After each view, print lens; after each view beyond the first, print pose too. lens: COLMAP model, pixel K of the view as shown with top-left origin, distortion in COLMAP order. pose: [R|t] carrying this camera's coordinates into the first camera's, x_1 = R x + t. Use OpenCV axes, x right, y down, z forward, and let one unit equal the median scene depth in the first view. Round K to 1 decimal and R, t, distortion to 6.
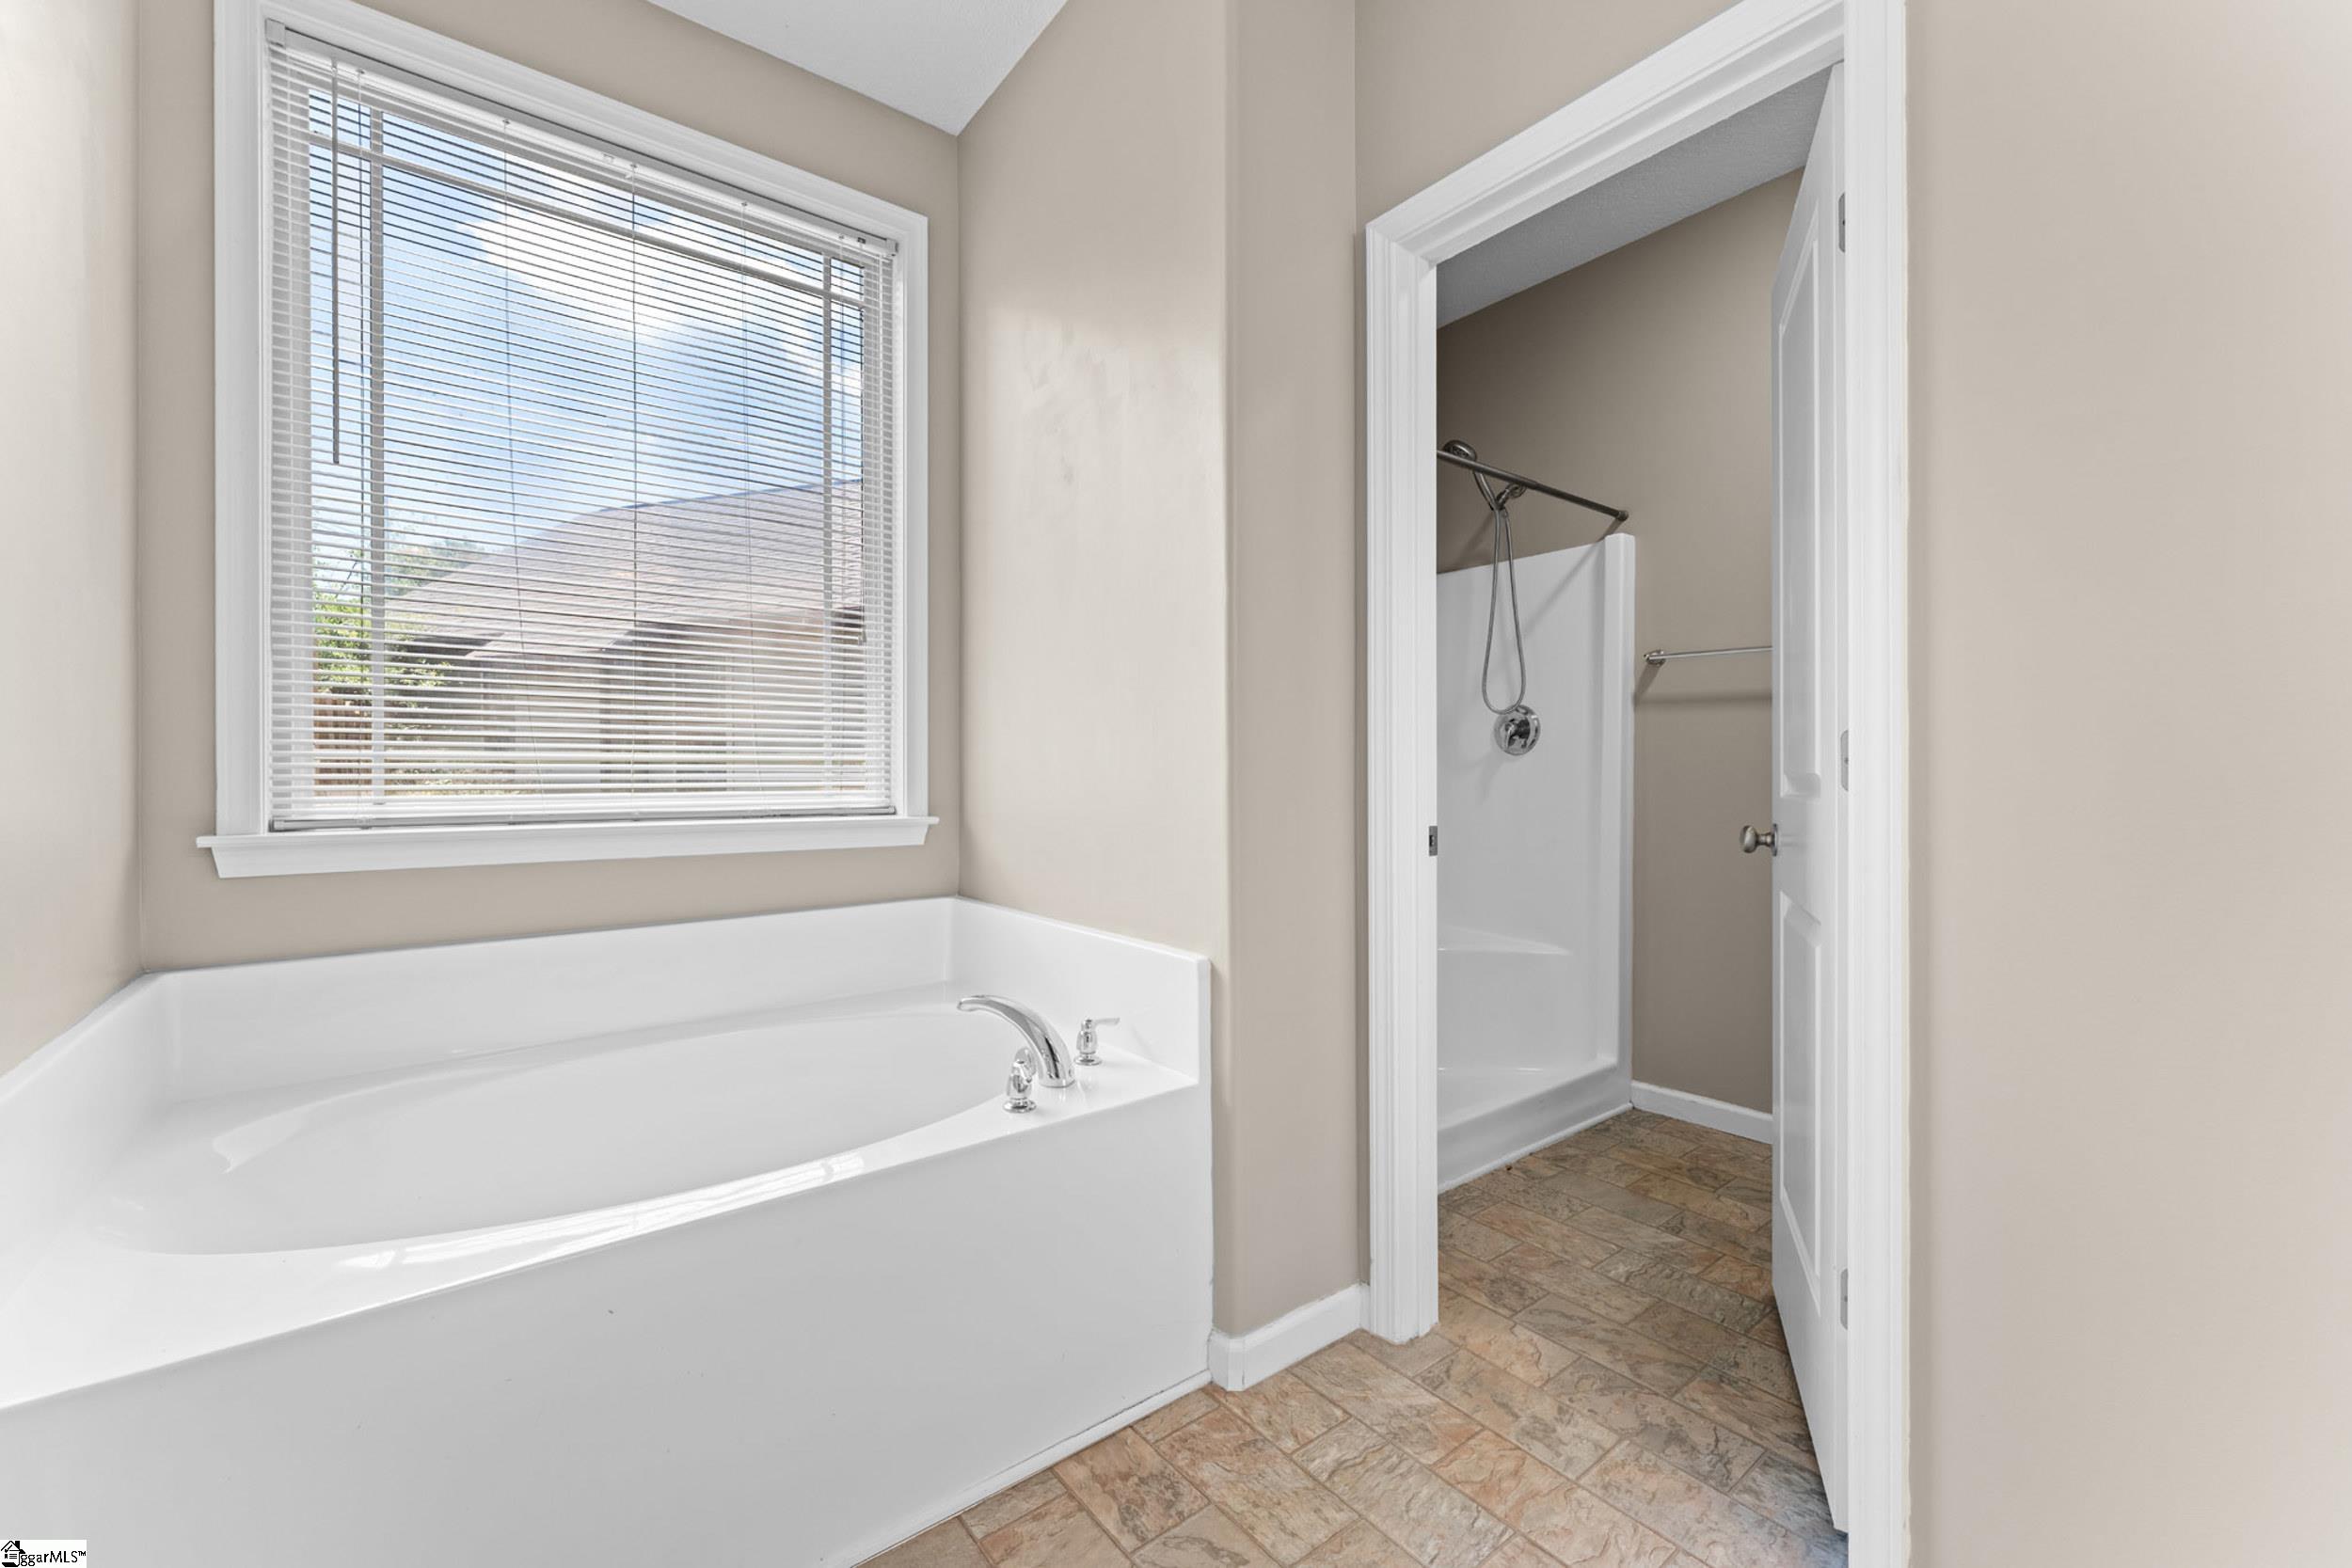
lens RADIAL K [[951.0, 0, 1165.3], [0, 951.0, 770.1], [0, 0, 1]] dist [0.000580, 0.000928]
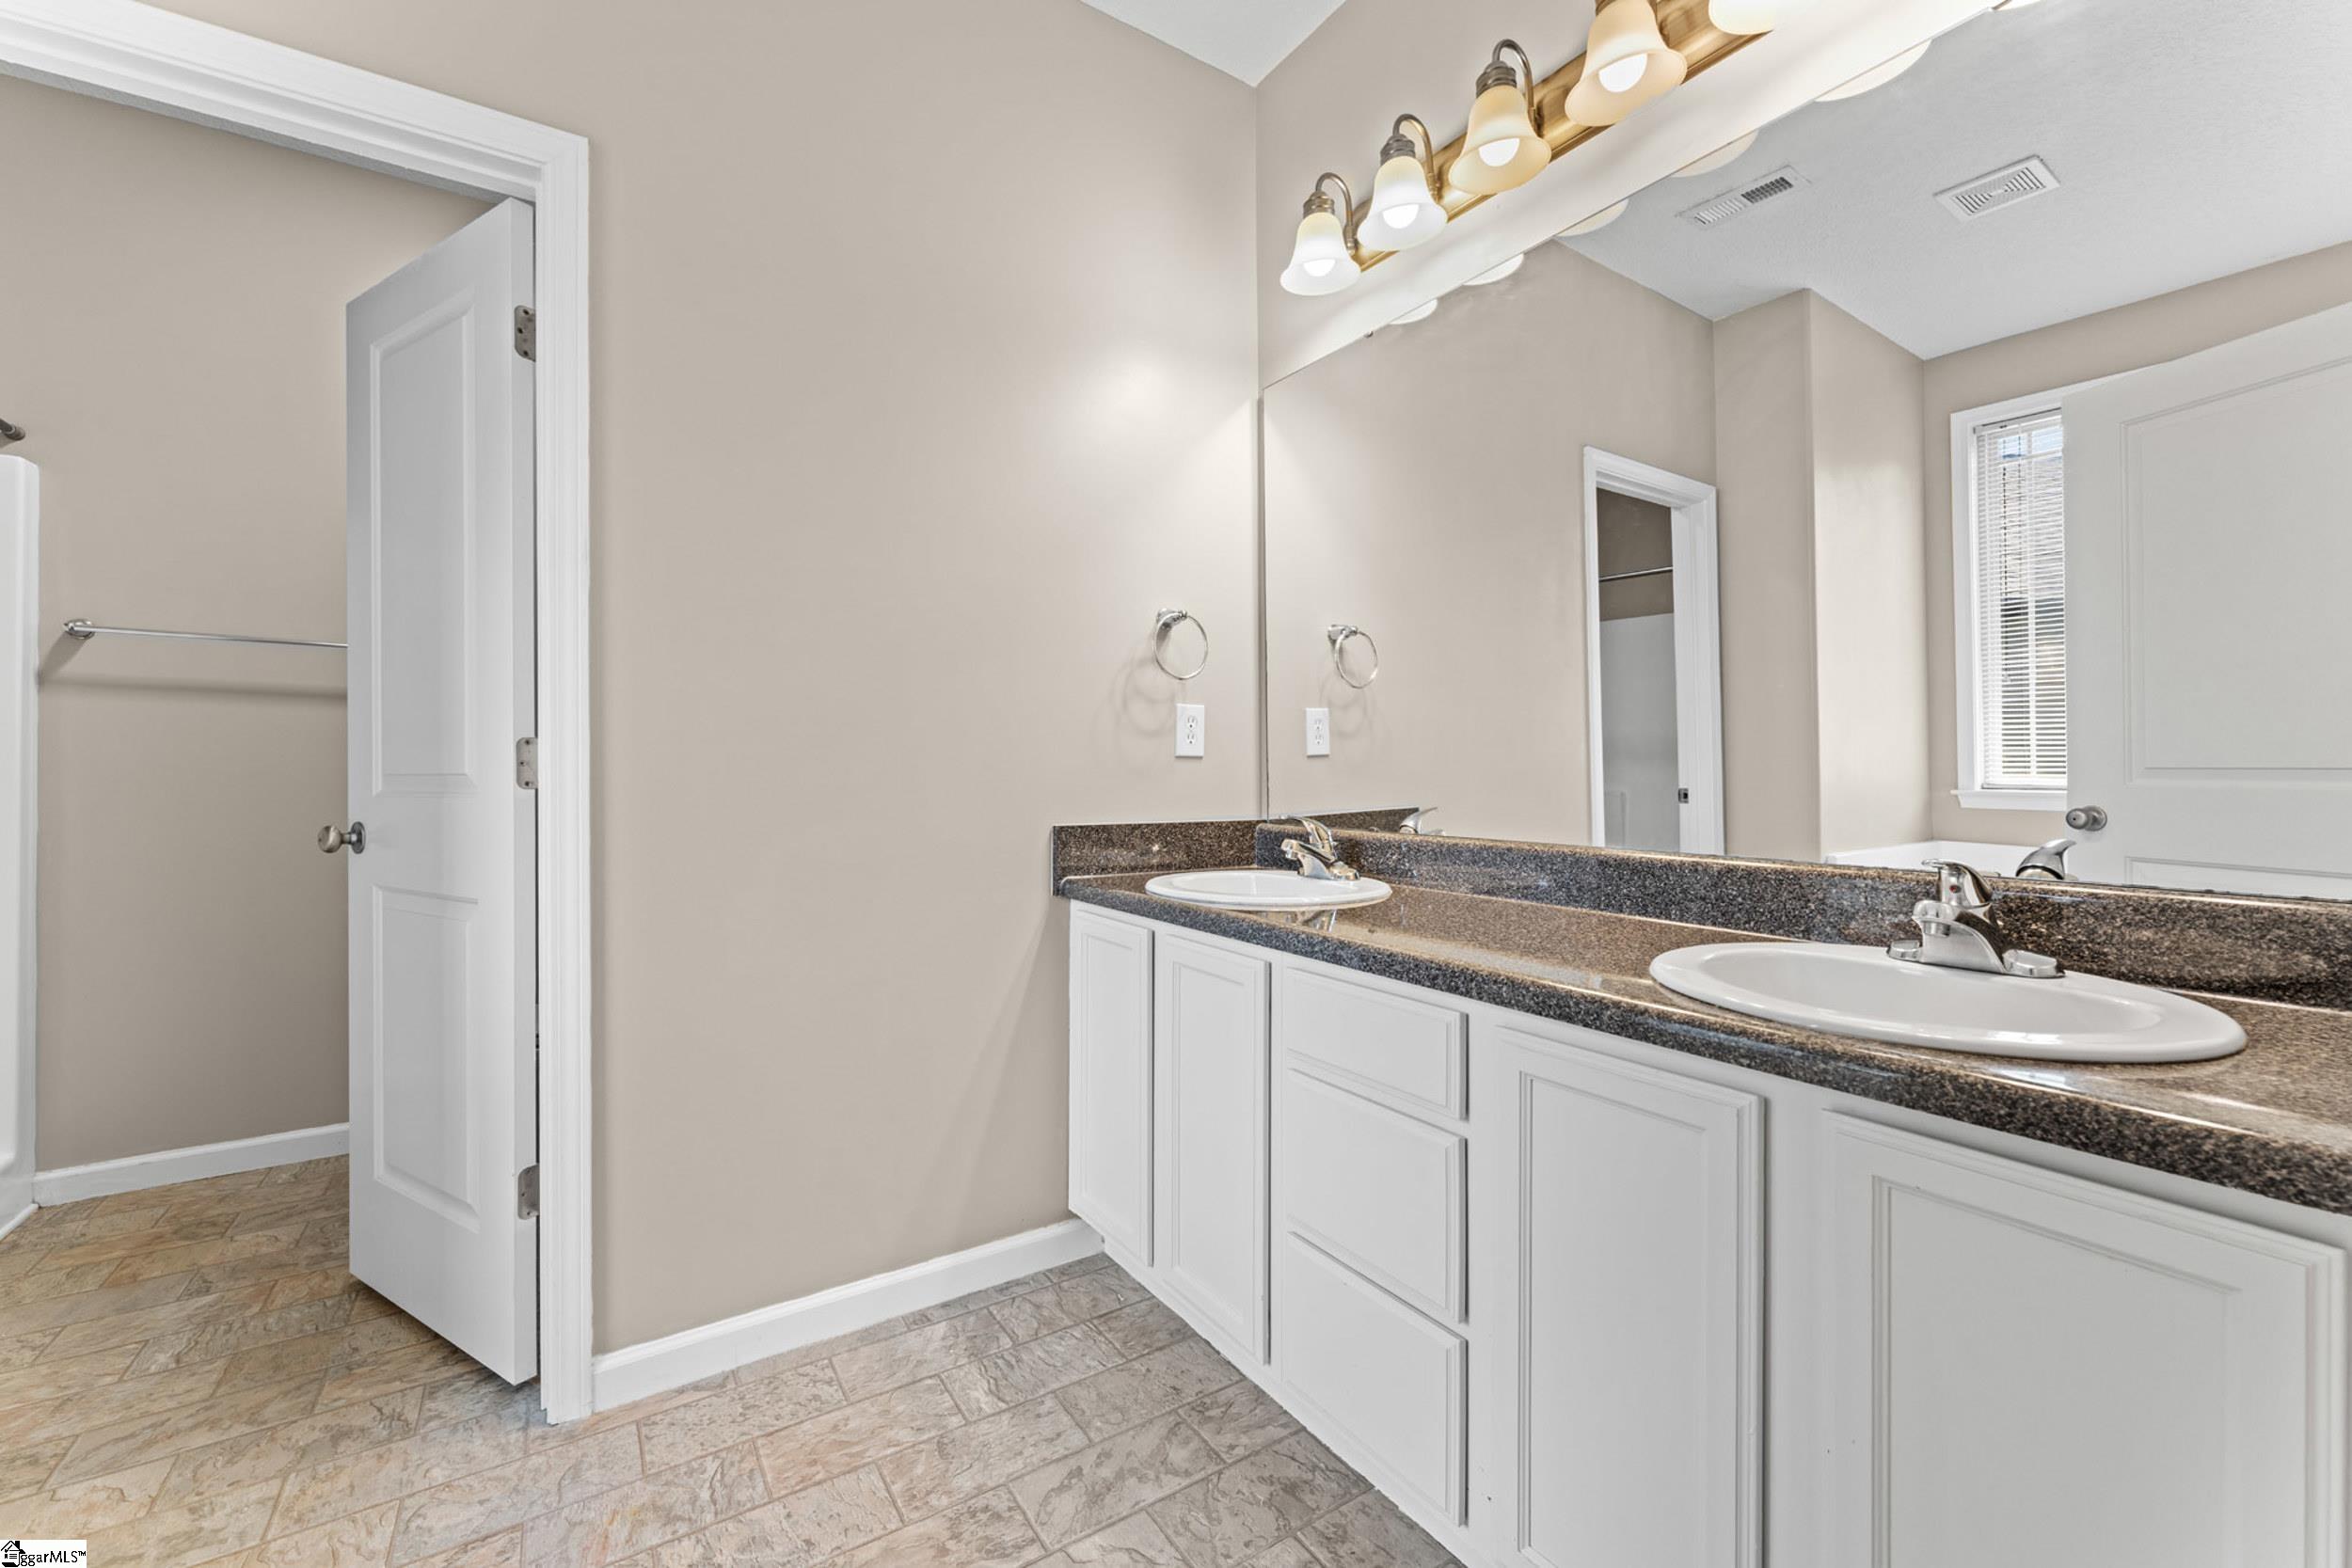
lens RADIAL K [[951.0, 0, 1168.4], [0, 951.0, 771.7], [0, 0, 1]] dist [0.000580, 0.000928]
pose [[0.086947, -0.003142, 0.996208, -0.324120], [-0.000168, 0.999995, 0.003169, -0.001813], [-0.996213, -0.000443, 0.086946, 0.036076]]
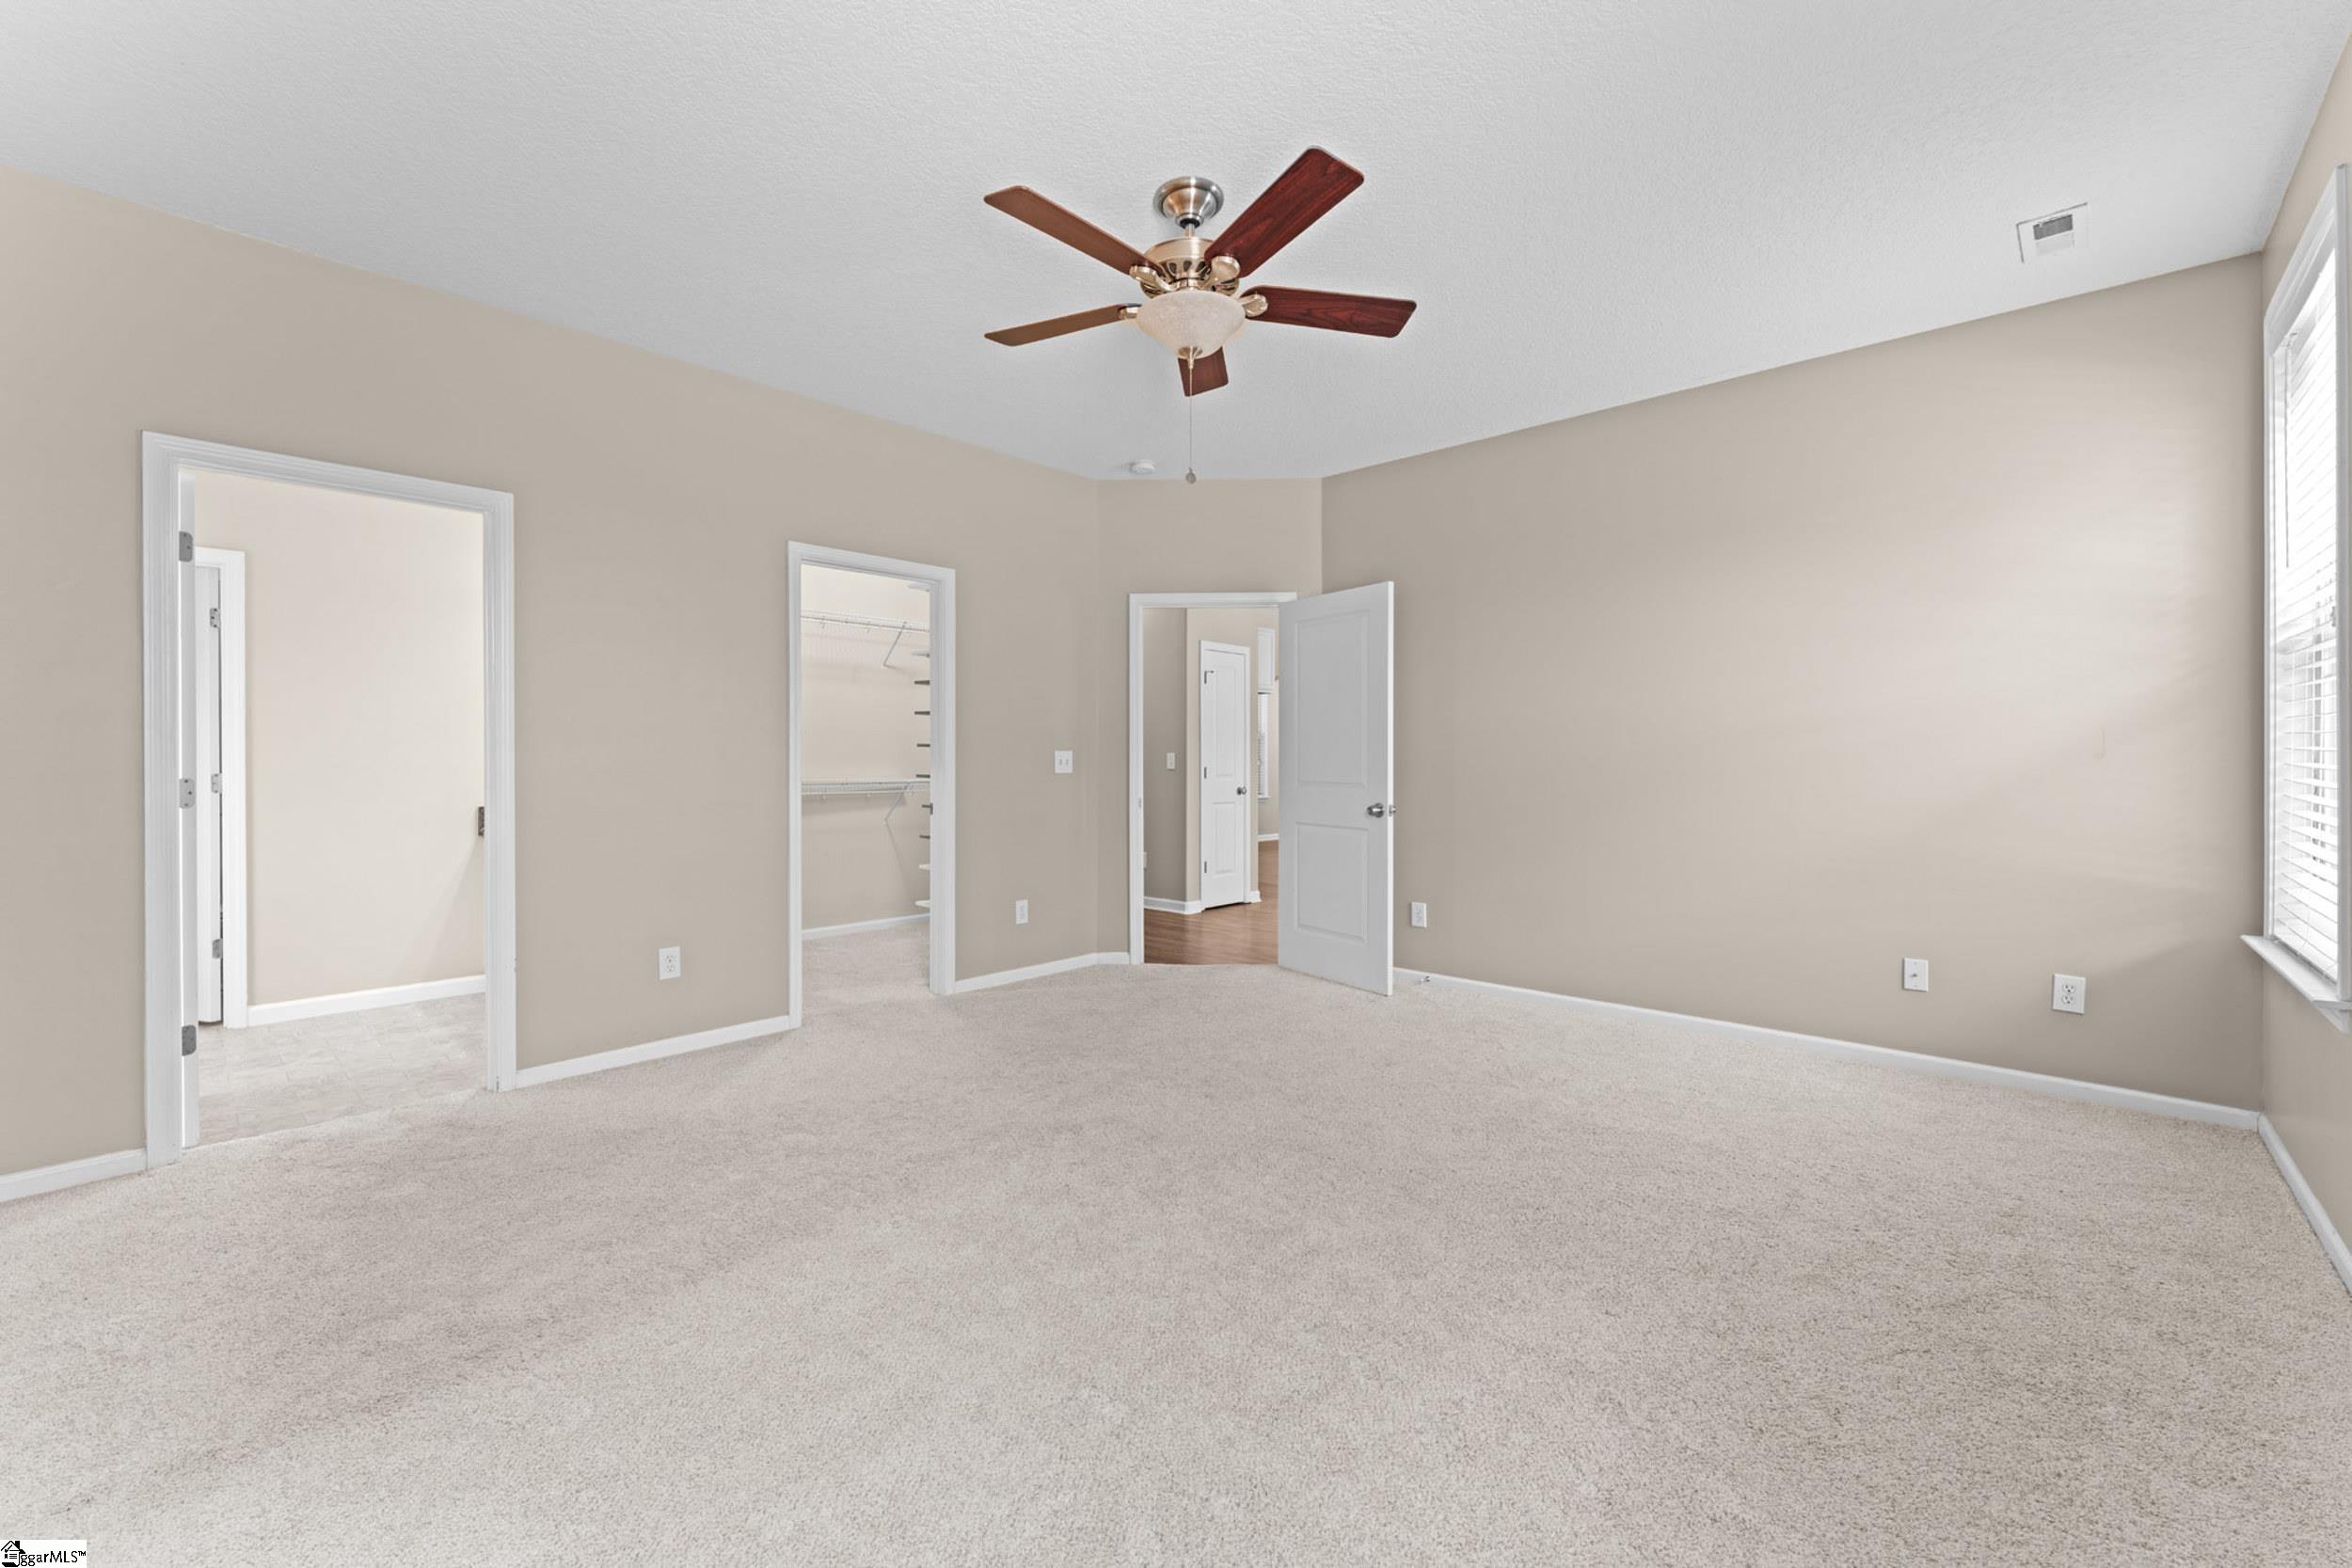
lens RADIAL K [[951.0, 0, 1173.3], [0, 951.0, 780.9], [0, 0, 1]] dist [0.000580, 0.000928]
pose [[-0.150064, -0.004051, 0.988668, -2.555658], [0.000861, 0.999991, 0.004228, -0.025007], [-0.988676, 0.001486, -0.150059, -1.544146]]
